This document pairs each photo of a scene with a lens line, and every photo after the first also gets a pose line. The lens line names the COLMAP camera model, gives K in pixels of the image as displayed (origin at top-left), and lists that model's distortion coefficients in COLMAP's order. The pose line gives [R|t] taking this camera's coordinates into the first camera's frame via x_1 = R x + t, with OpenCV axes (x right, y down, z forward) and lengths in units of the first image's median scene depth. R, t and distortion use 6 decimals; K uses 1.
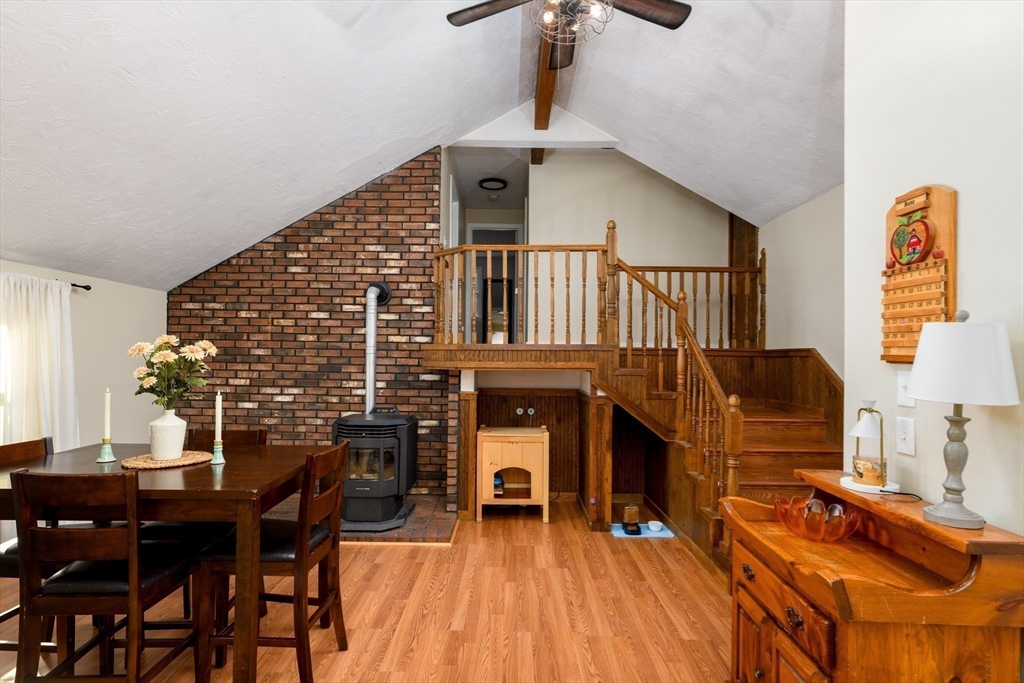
lens RADIAL K [[513.2, 0, 509.6], [0, 513.2, 346.0], [0, 0, 1]] dist [-0.001705, -0.000192]
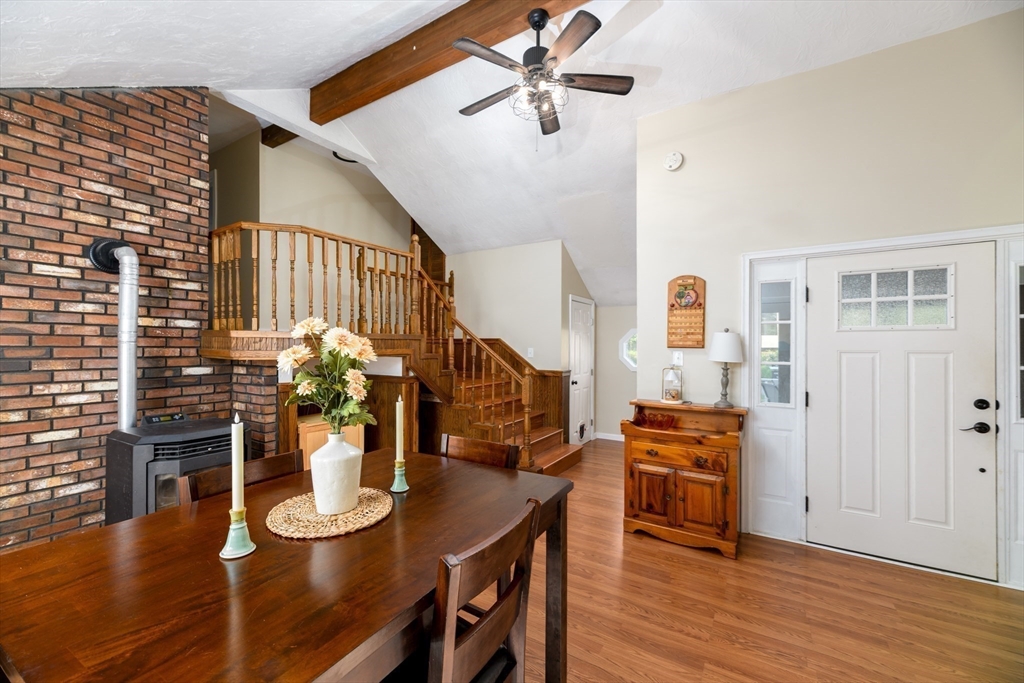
lens RADIAL K [[406.0, 0, 512.0], [0, 406.0, 341.5], [0, 0, 1]] dist [0.000286, 0.000246]
pose [[0.522191, -0.000813, 0.852828, -0.442220], [-0.016668, 0.999799, 0.011159, -0.000603], [-0.852666, -0.020042, 0.522072, 0.241437]]
